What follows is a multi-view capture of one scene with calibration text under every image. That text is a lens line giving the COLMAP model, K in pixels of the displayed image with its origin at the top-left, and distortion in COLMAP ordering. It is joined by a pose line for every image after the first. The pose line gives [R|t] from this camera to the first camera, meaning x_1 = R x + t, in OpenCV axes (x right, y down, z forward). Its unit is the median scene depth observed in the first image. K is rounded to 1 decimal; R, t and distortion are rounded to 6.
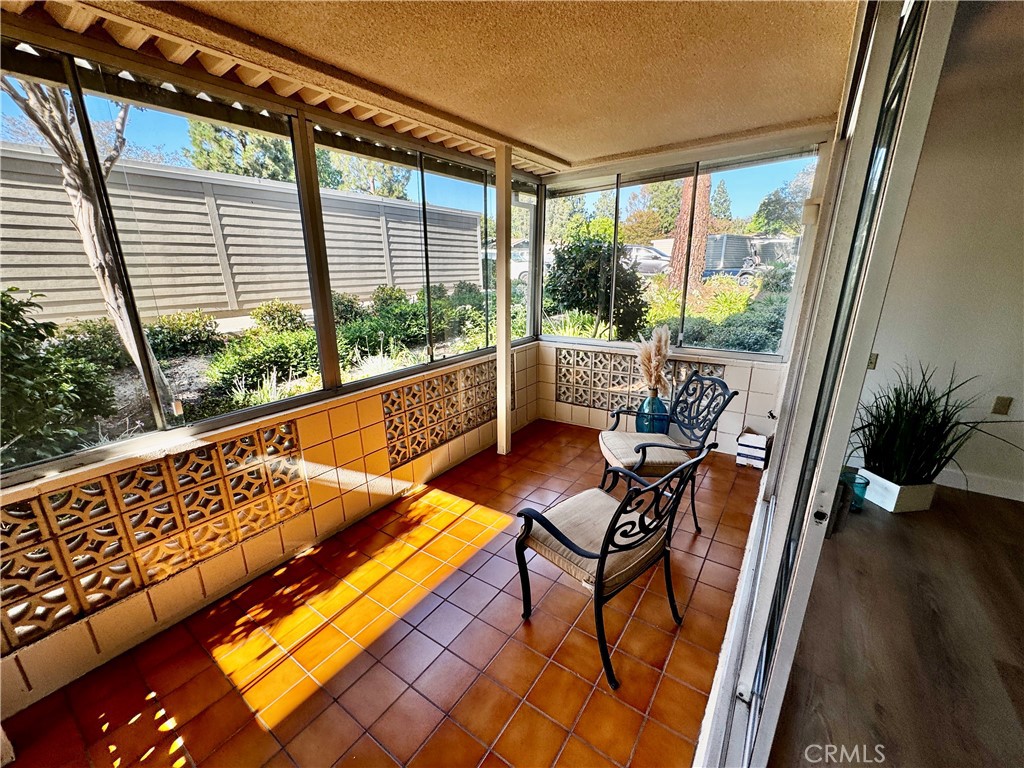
lens RADIAL K [[409.2, 0, 511.0], [0, 409.2, 386.8], [0, 0, 1]] dist [0.003571, 0.000449]
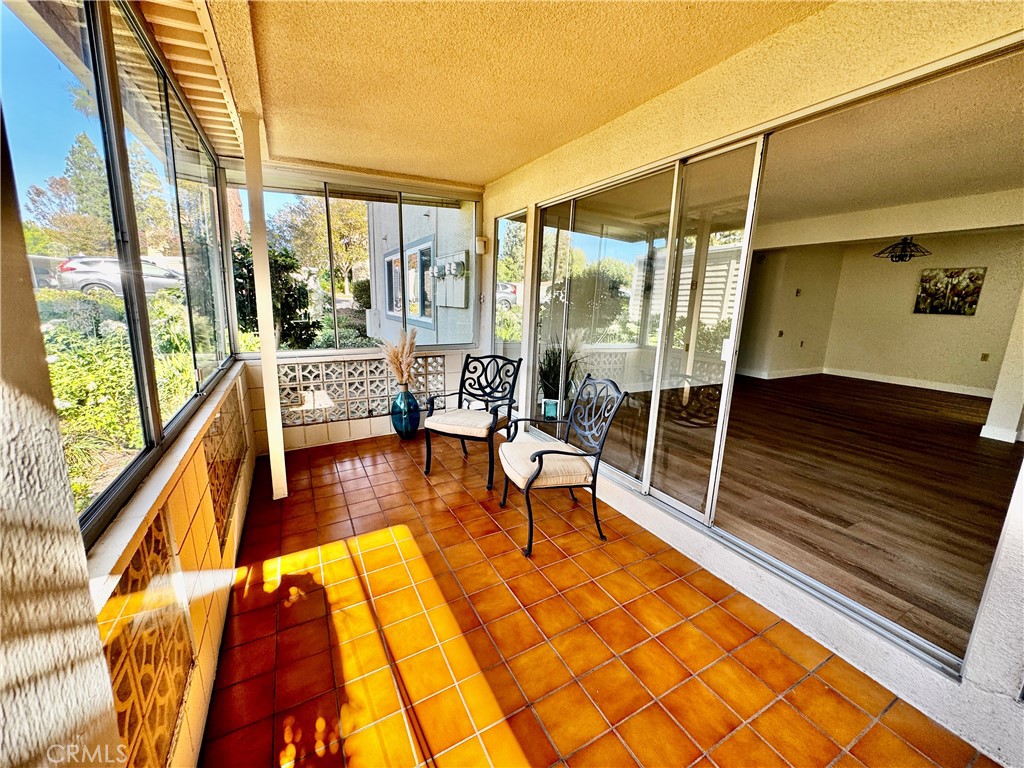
lens RADIAL K [[409.2, 0, 514.2], [0, 409.2, 383.5], [0, 0, 1]] dist [0.003571, 0.000449]
pose [[0.439619, -0.153380, 0.884991, -0.599157], [0.222489, 0.973200, 0.058146, 0.006393], [-0.870192, 0.171338, 0.461962, 0.257793]]
